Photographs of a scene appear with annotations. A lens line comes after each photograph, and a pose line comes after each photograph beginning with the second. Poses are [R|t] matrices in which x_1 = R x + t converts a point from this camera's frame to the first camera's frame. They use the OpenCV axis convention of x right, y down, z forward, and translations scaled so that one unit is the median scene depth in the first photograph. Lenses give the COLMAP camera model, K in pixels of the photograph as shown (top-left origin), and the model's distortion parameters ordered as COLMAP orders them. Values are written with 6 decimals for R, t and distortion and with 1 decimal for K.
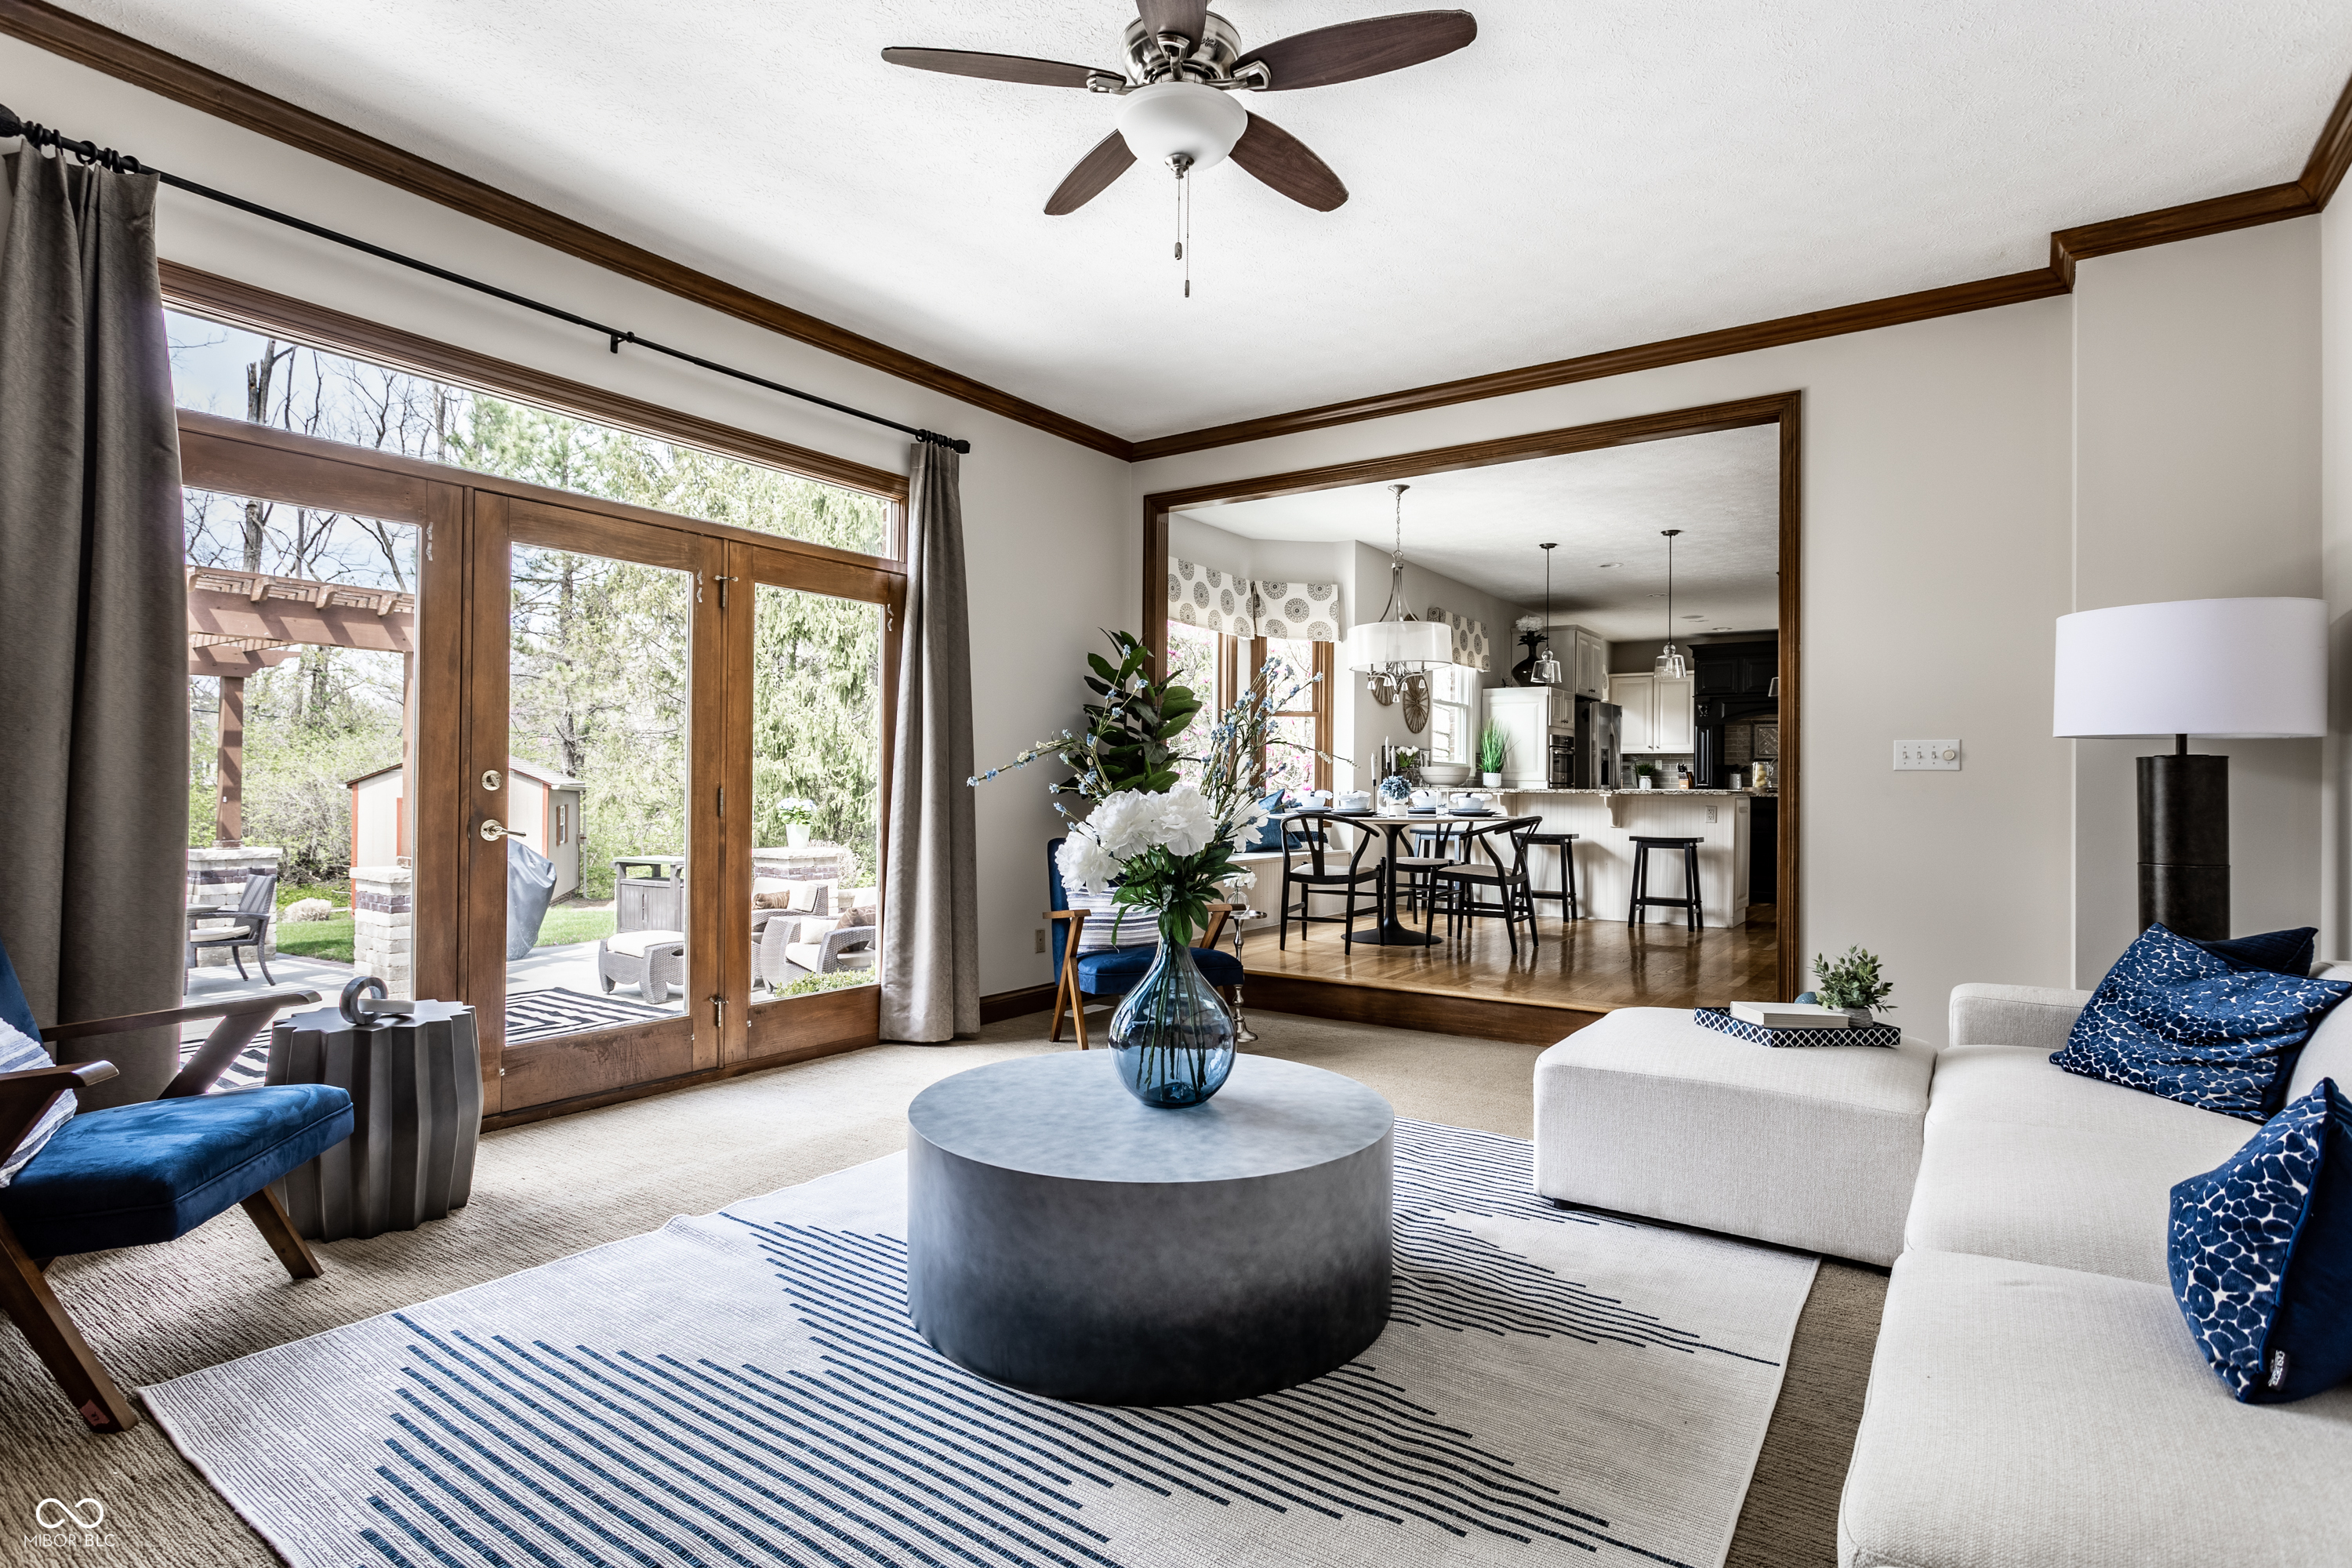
lens RADIAL K [[1183.7, 0, 1188.4], [0, 1183.7, 789.0], [0, 0, 1]] dist [-0.009856, 0.003874]
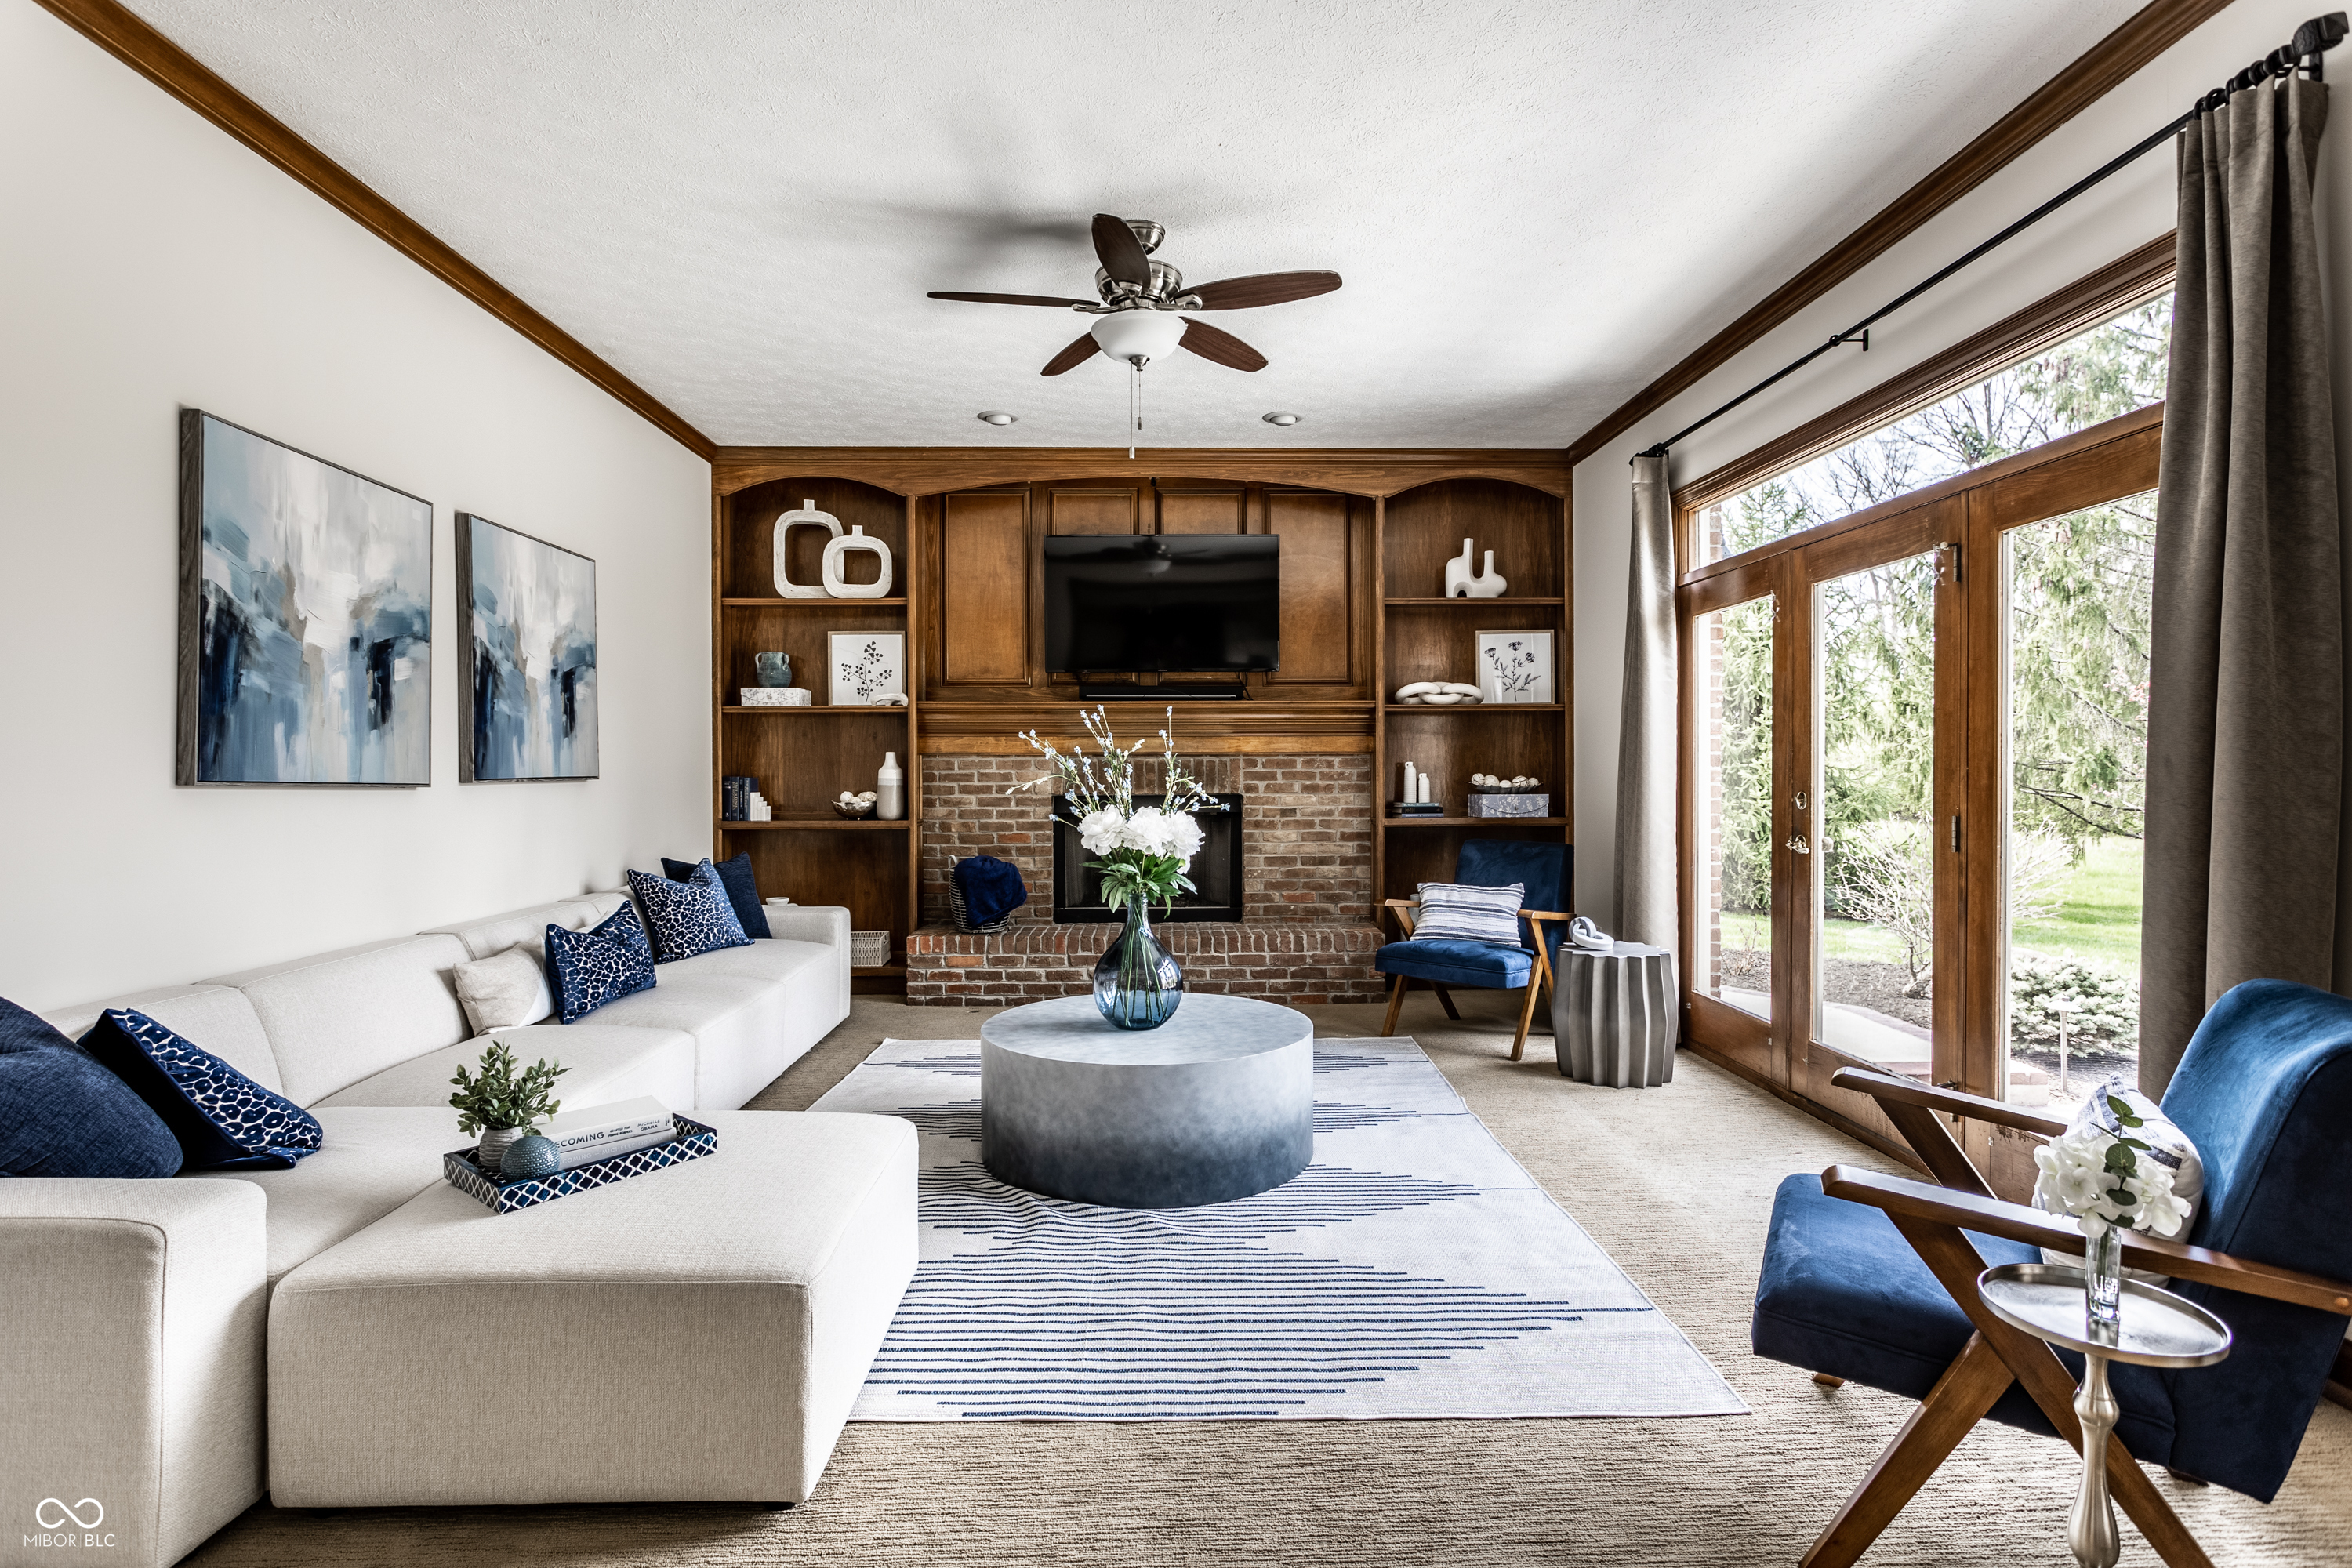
lens RADIAL K [[1183.7, 0, 1160.0], [0, 1183.7, 778.1], [0, 0, 1]] dist [-0.009856, 0.003874]
pose [[-0.825508, -0.003230, -0.564380, 0.240575], [-0.008544, 0.999941, 0.006774, -0.013260], [0.564325, 0.010414, -0.825487, 0.686222]]
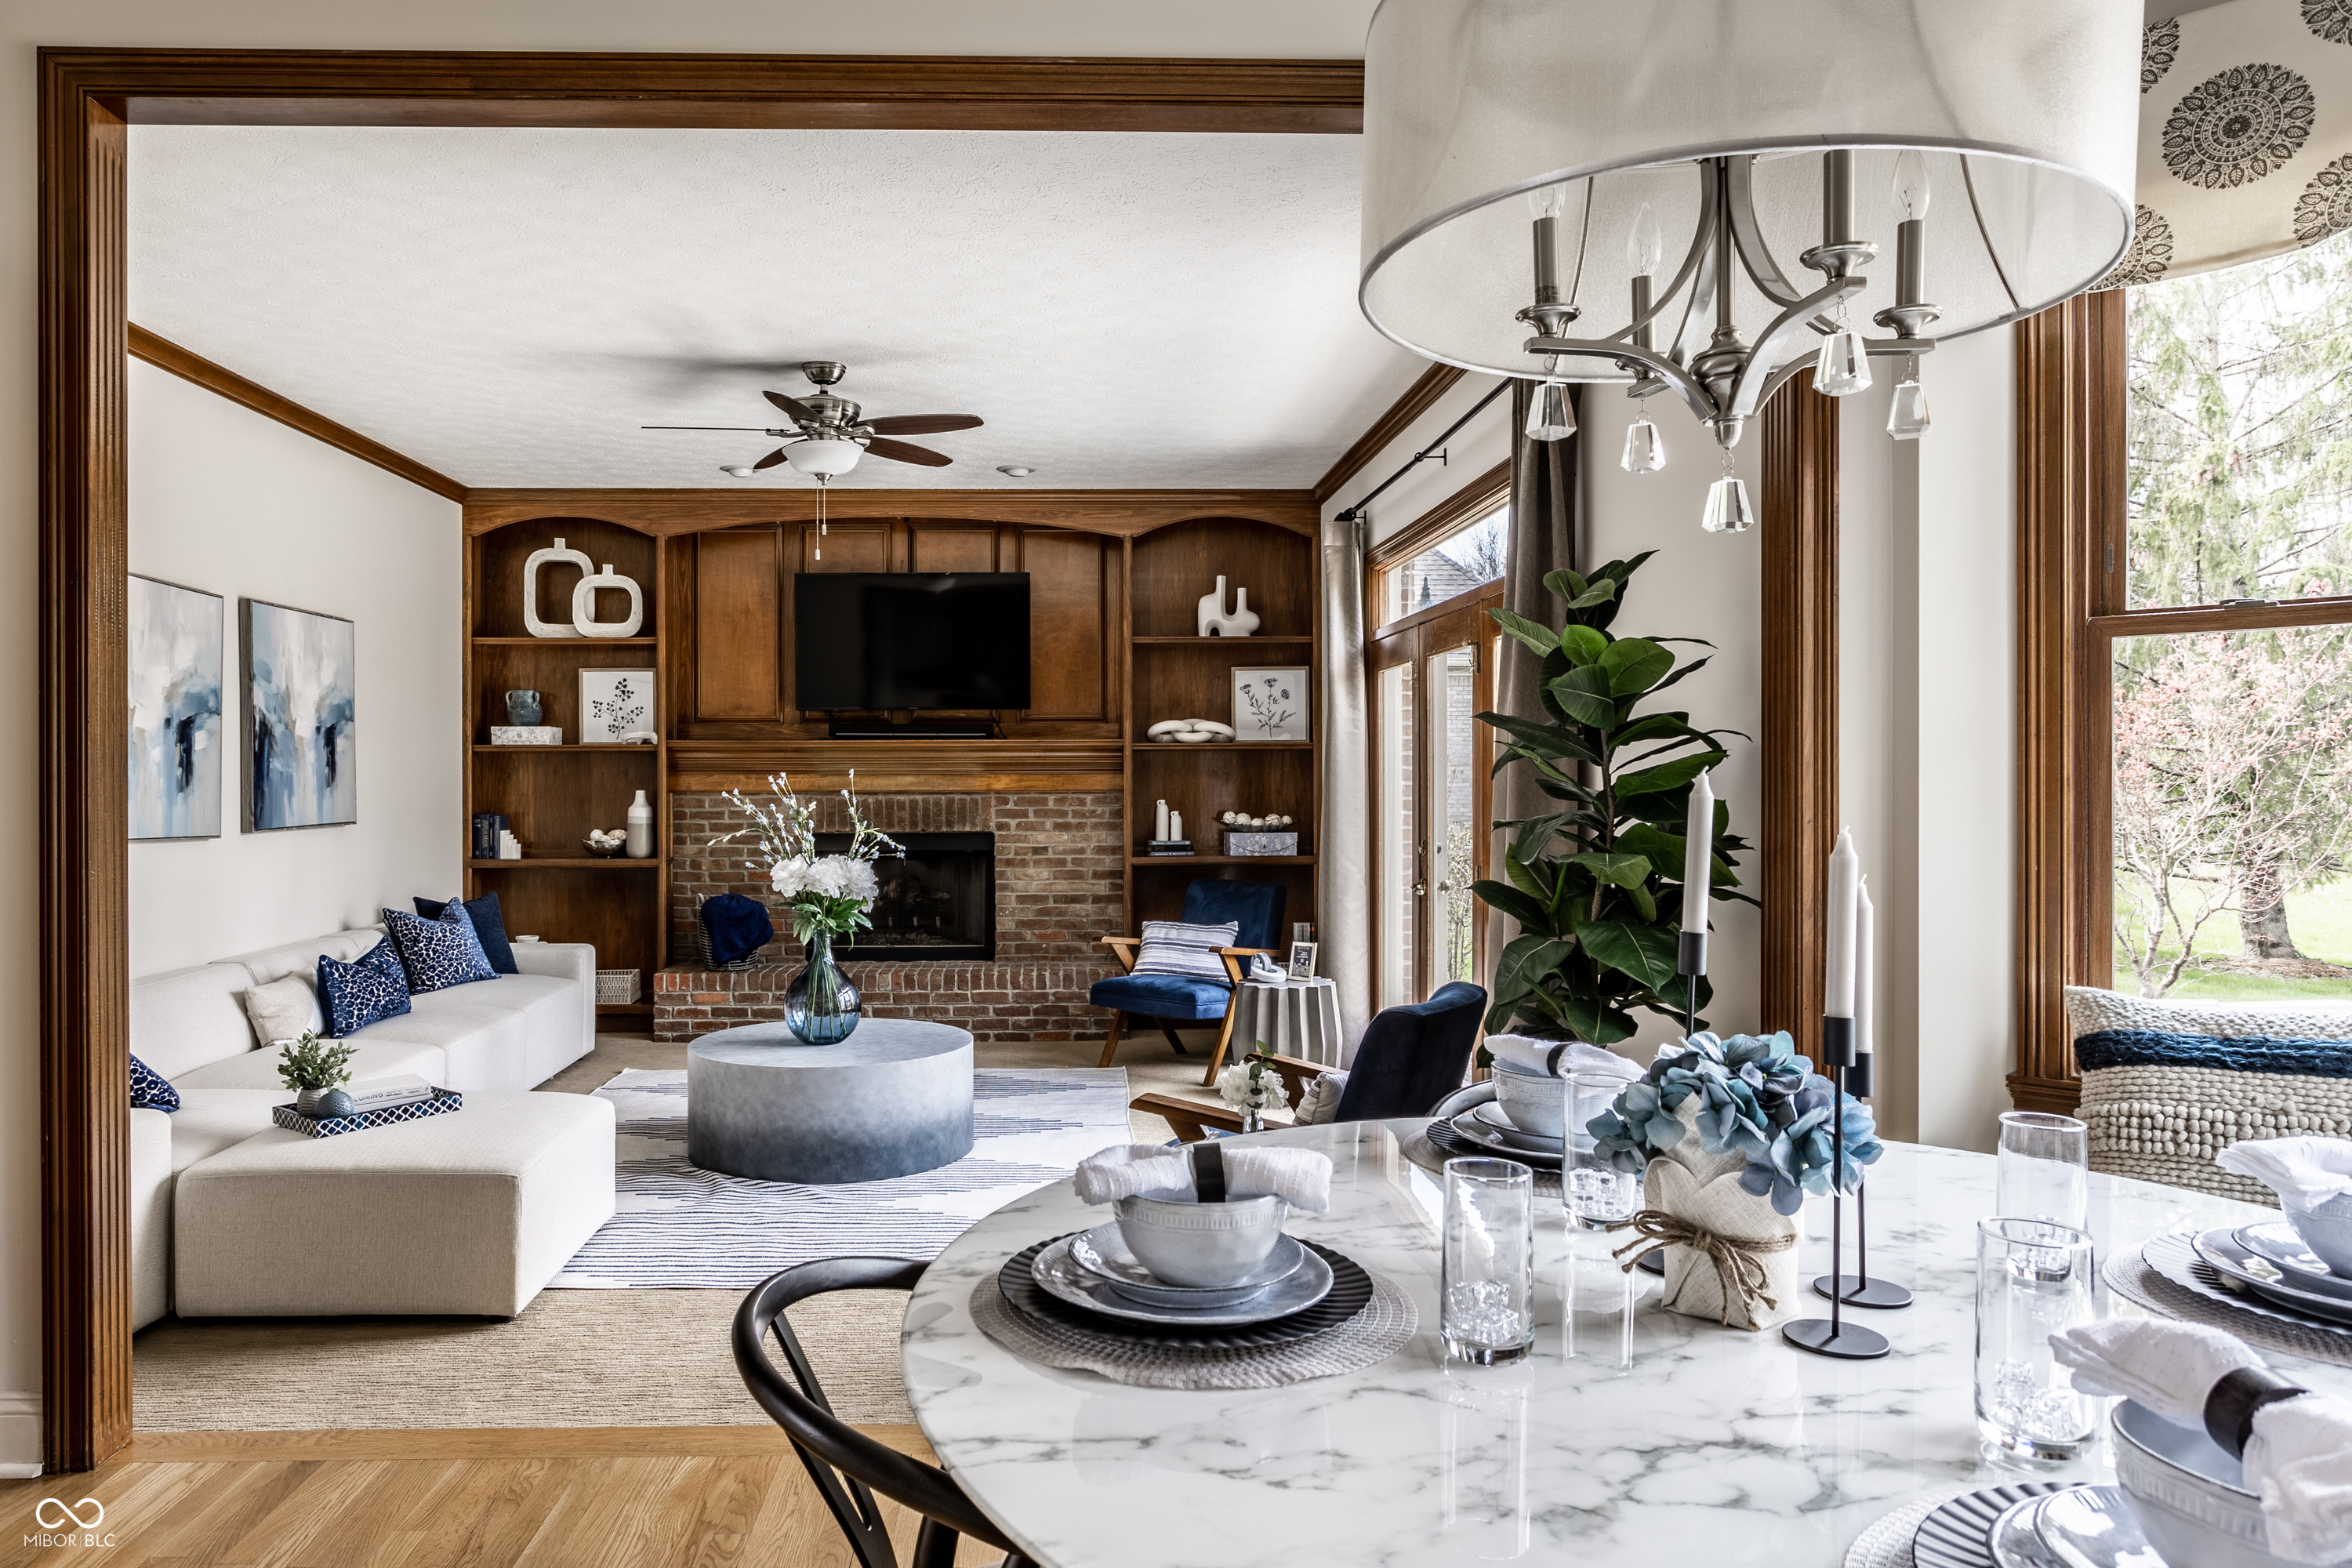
lens RADIAL K [[1571.1, 0, 1045.9], [0, 1571.1, 770.2], [0, 0, 1]] dist [0.003084, -0.000588]
pose [[-0.830040, -0.008531, -0.557638, 0.301704], [-0.008735, 0.999959, -0.002297, -0.036160], [0.557635, 0.002964, -0.830081, 0.944616]]
